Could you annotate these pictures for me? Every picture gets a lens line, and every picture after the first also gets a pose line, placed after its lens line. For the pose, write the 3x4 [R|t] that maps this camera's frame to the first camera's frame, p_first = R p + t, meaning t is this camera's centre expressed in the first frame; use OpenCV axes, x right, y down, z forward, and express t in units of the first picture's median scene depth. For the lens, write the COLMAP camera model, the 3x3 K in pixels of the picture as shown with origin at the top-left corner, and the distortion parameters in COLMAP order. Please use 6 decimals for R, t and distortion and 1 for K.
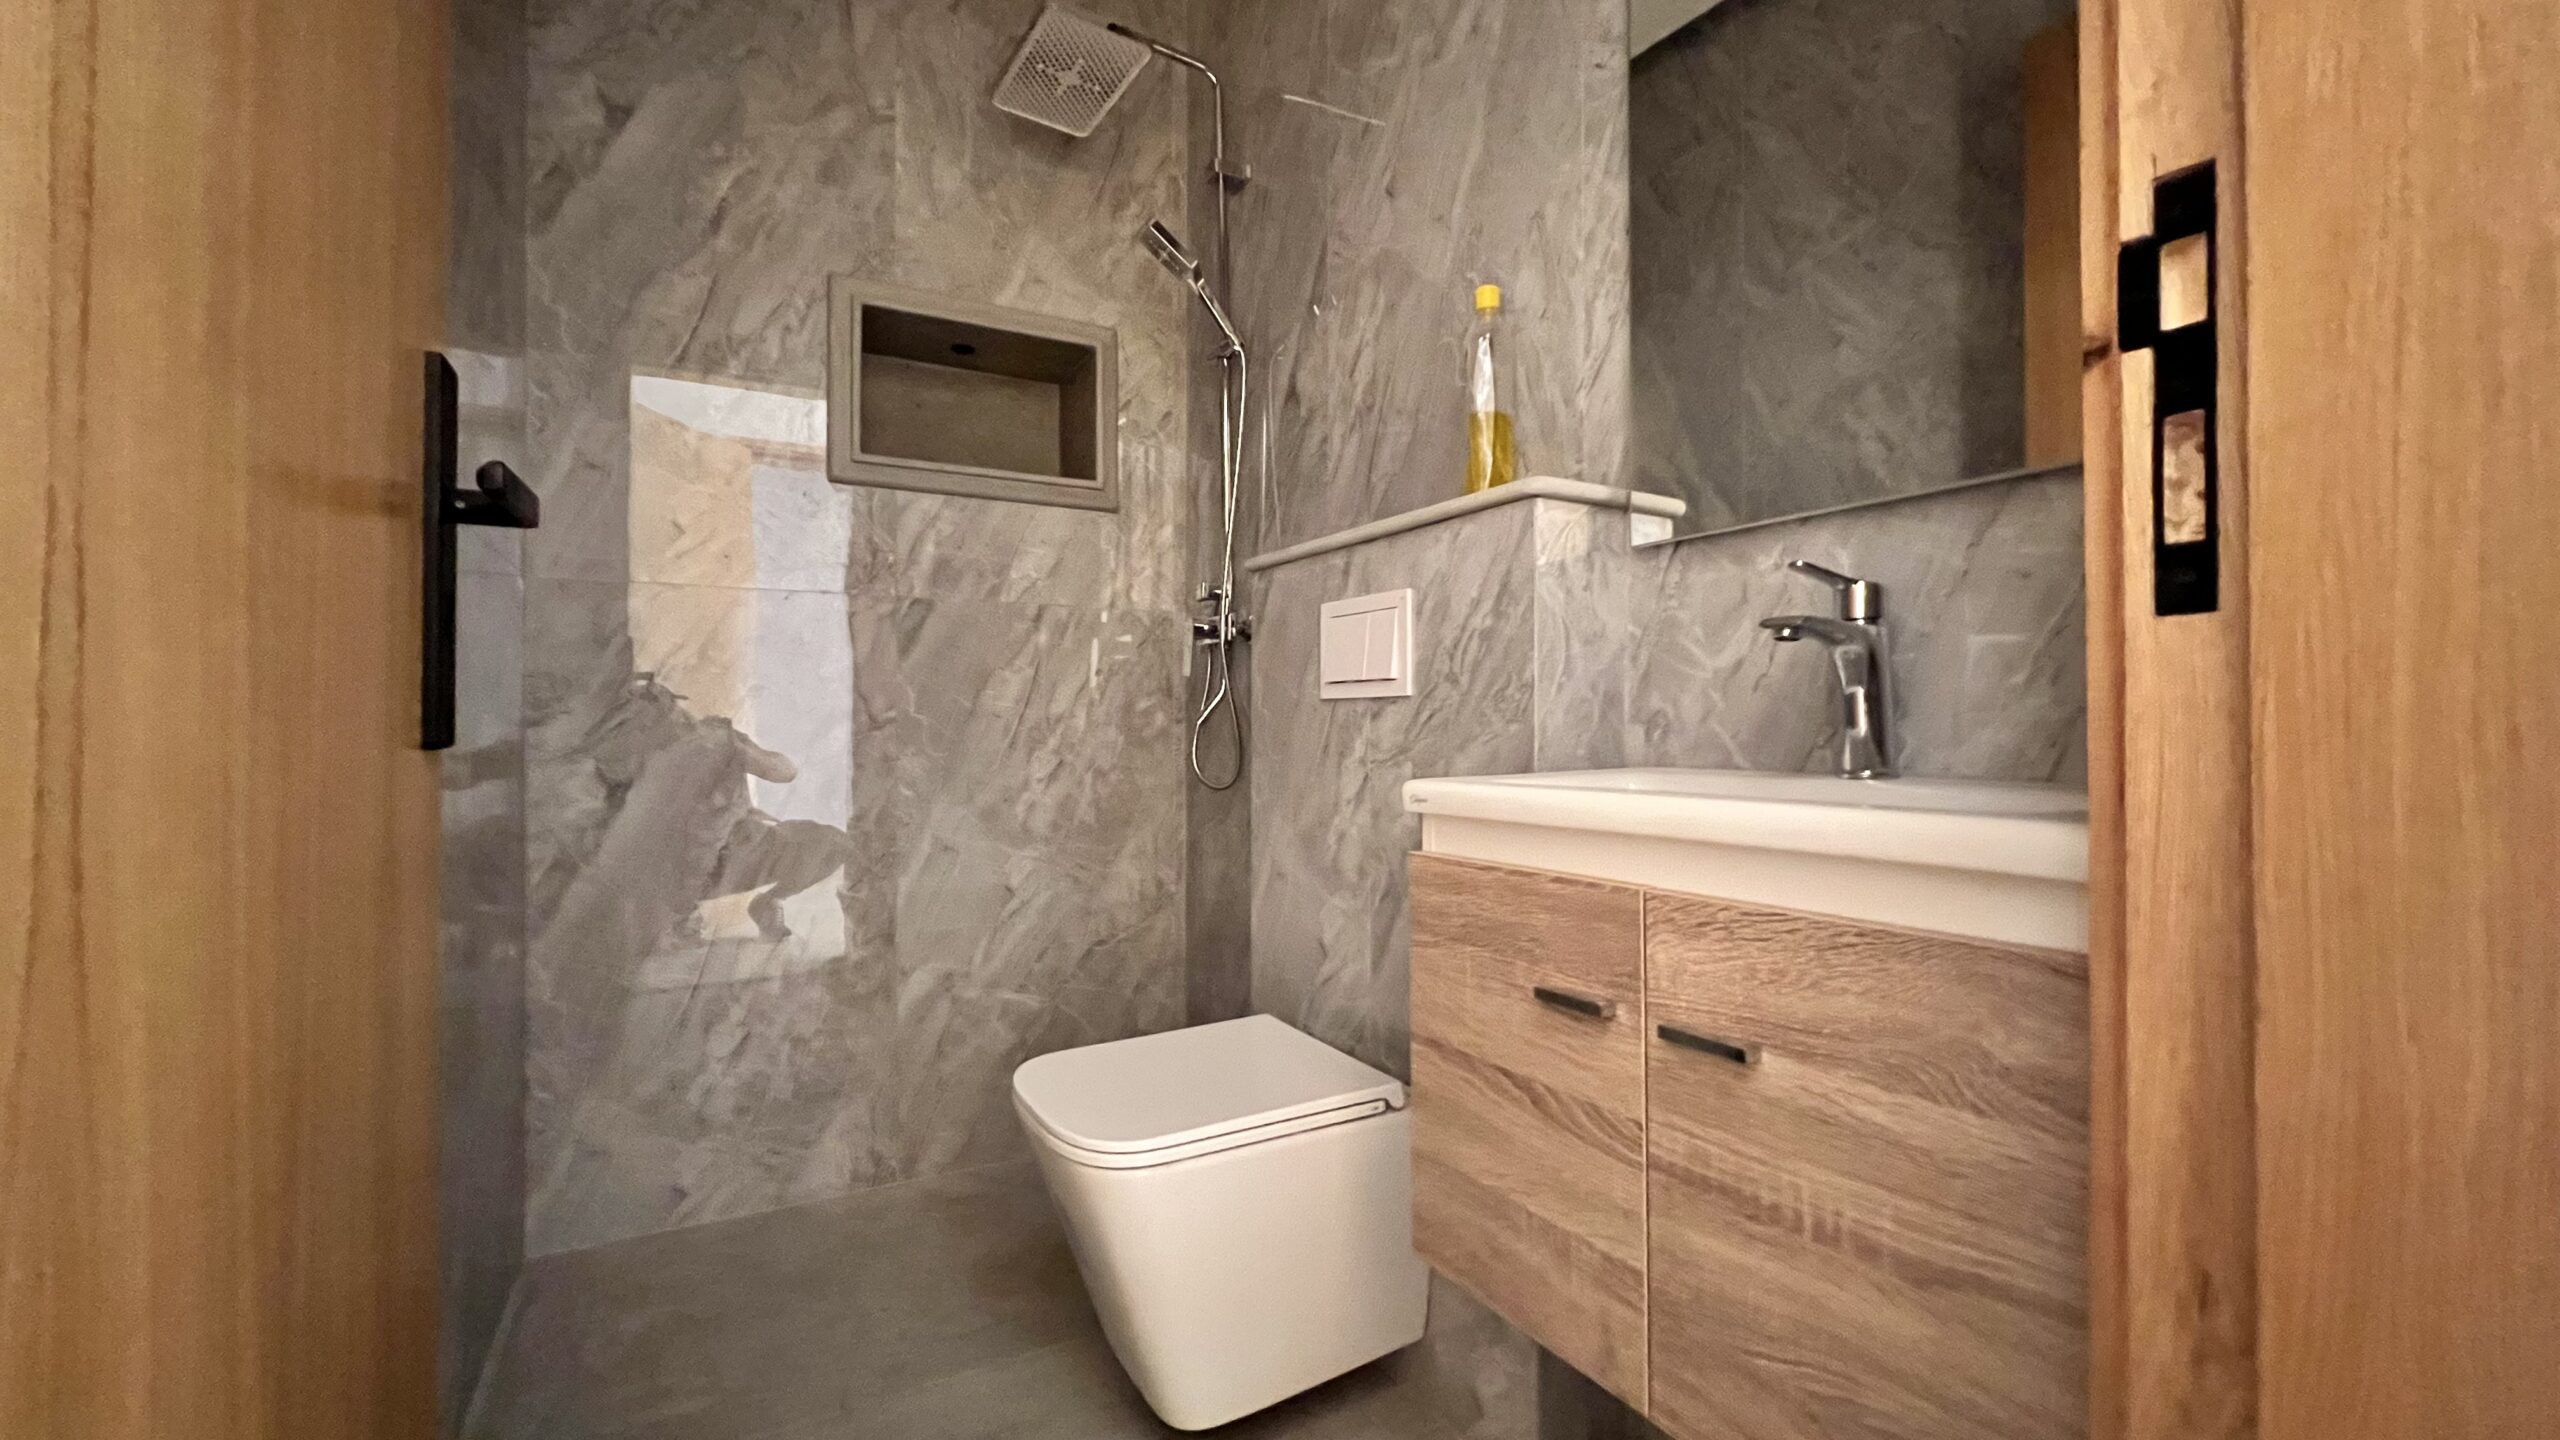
lens RADIAL K [[1024.2, 0, 1270.6], [0, 1024.2, 712.8], [0, 0, 1]] dist [-0.002215, -0.000269]
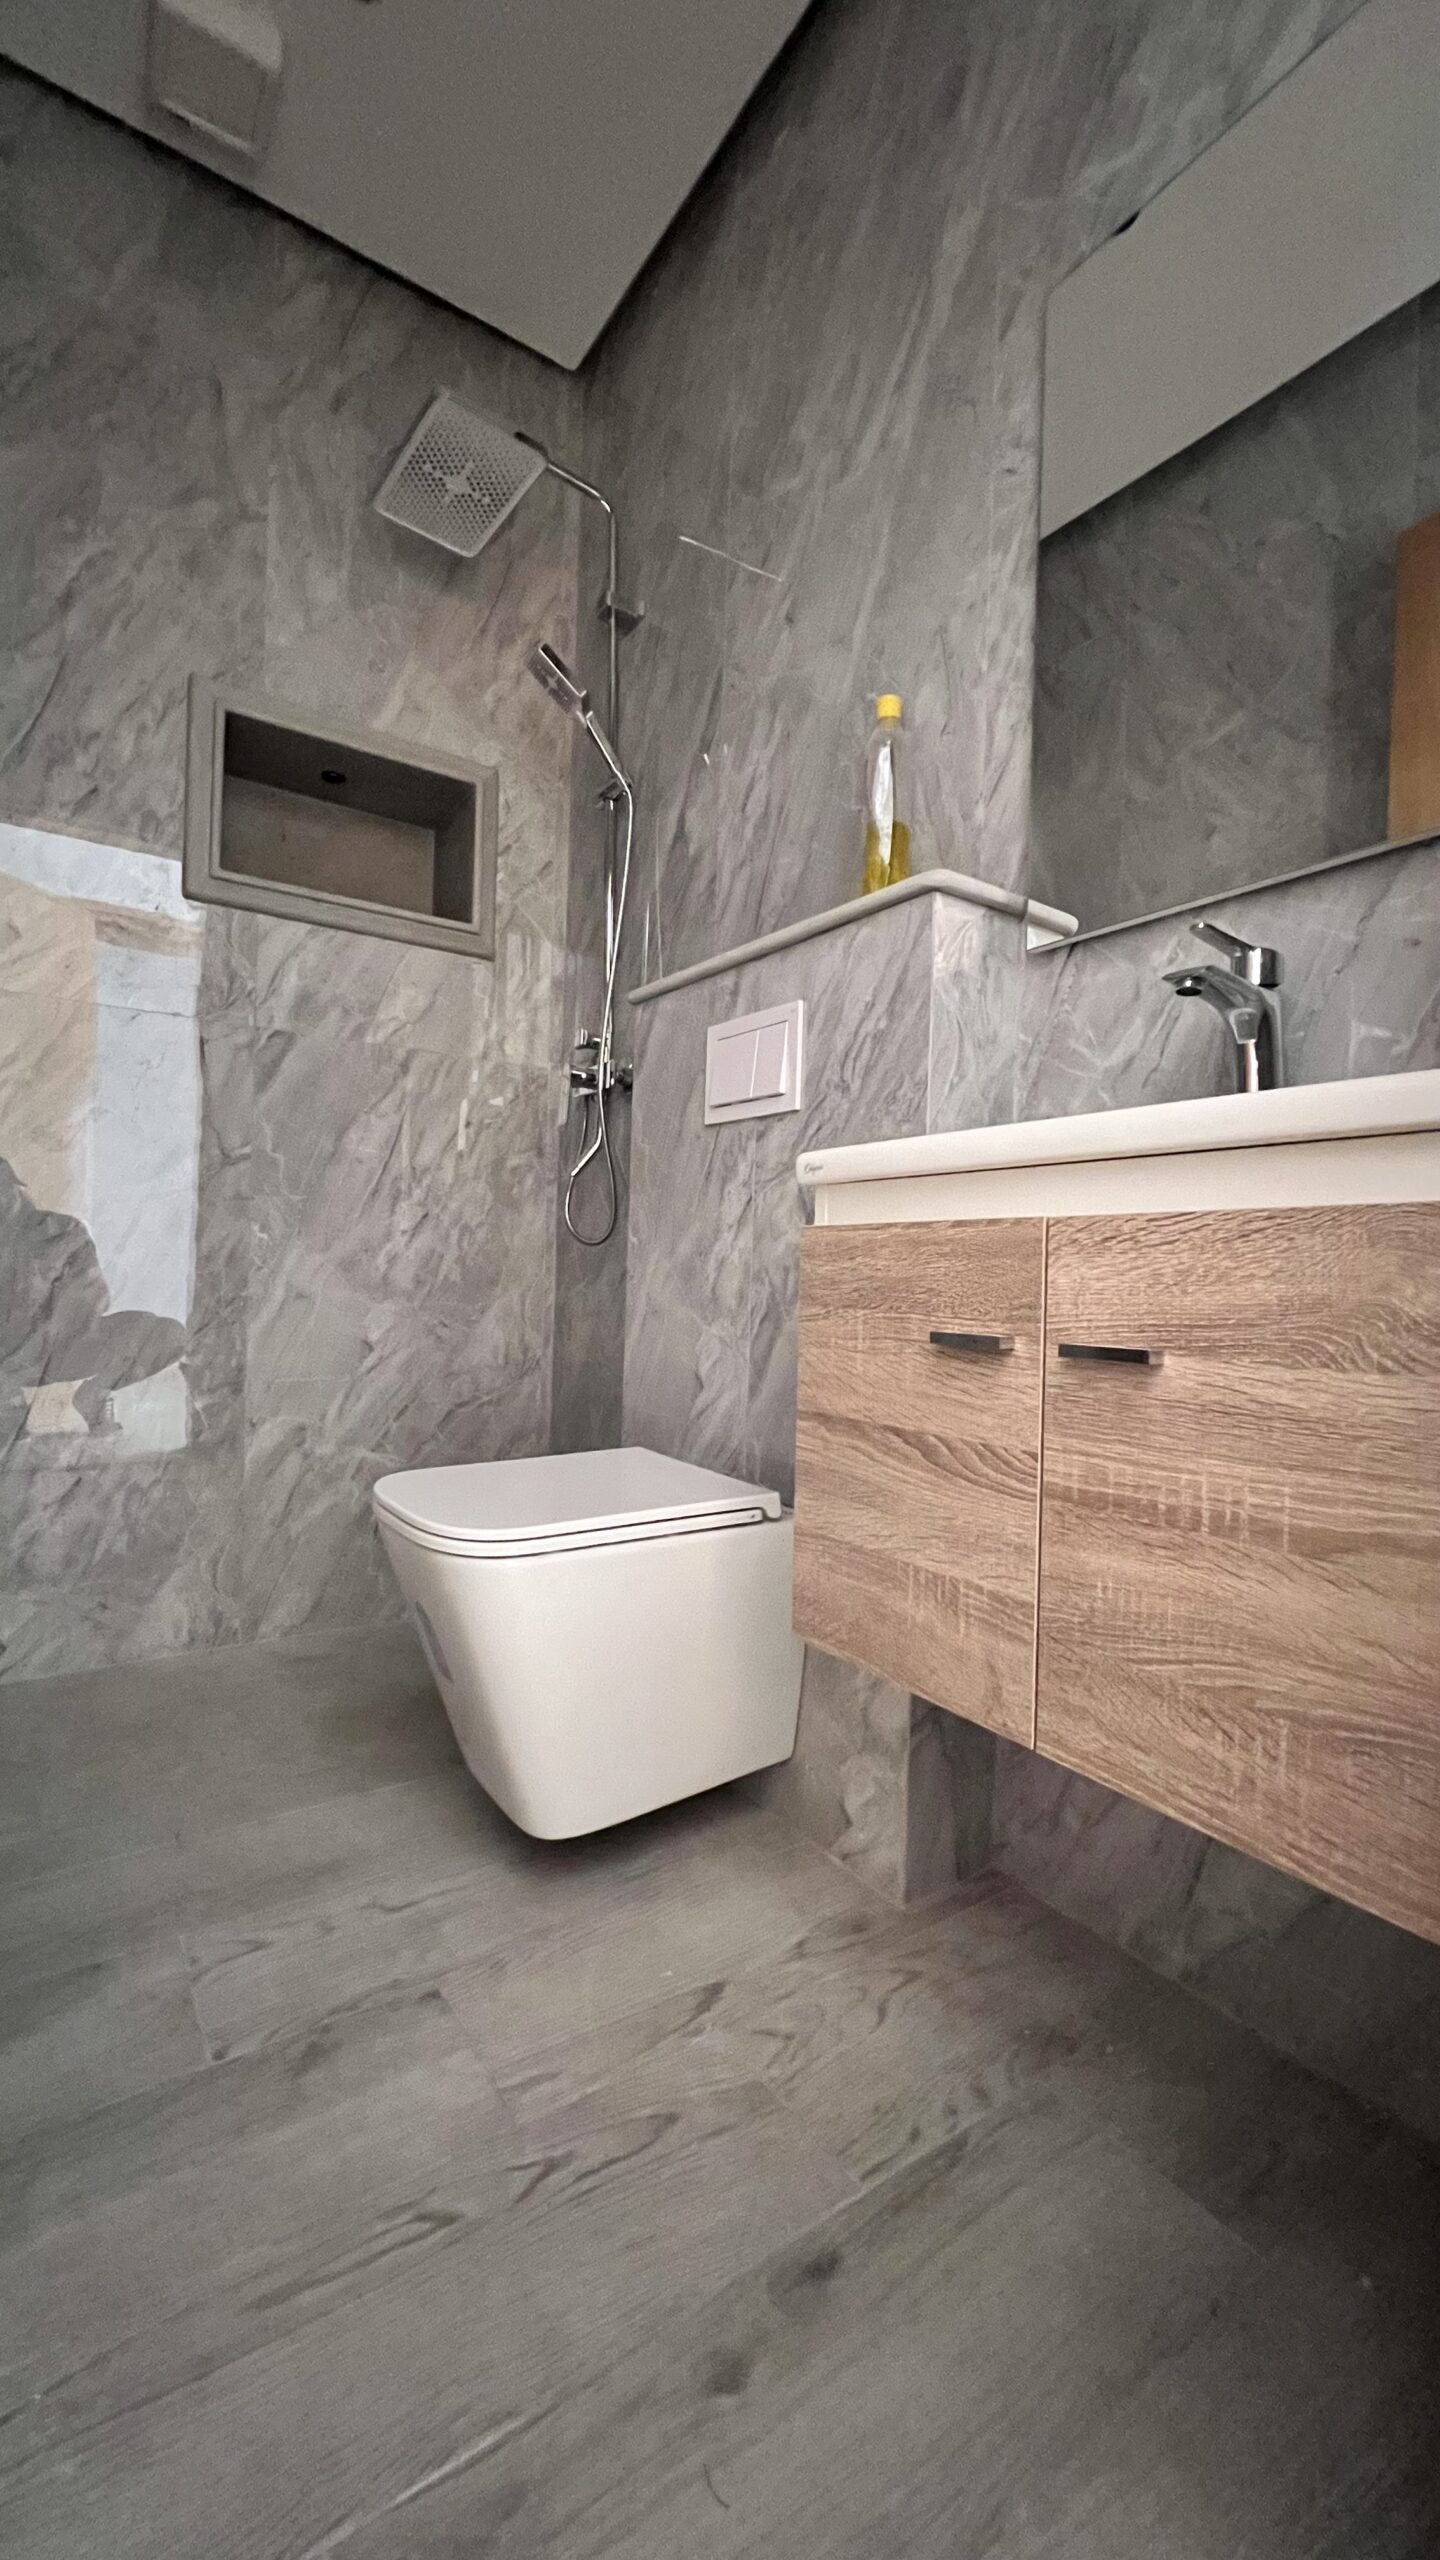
lens RADIAL K [[1024.2, 0, 720.4], [0, 1024.2, 1269.3], [0, 0, 1]] dist [-0.002215, -0.000269]
pose [[0.995650, 0.030803, 0.087929, -0.015321], [-0.031779, 0.999448, 0.009720, 0.100801], [-0.087581, -0.012472, 0.996079, 0.020135]]
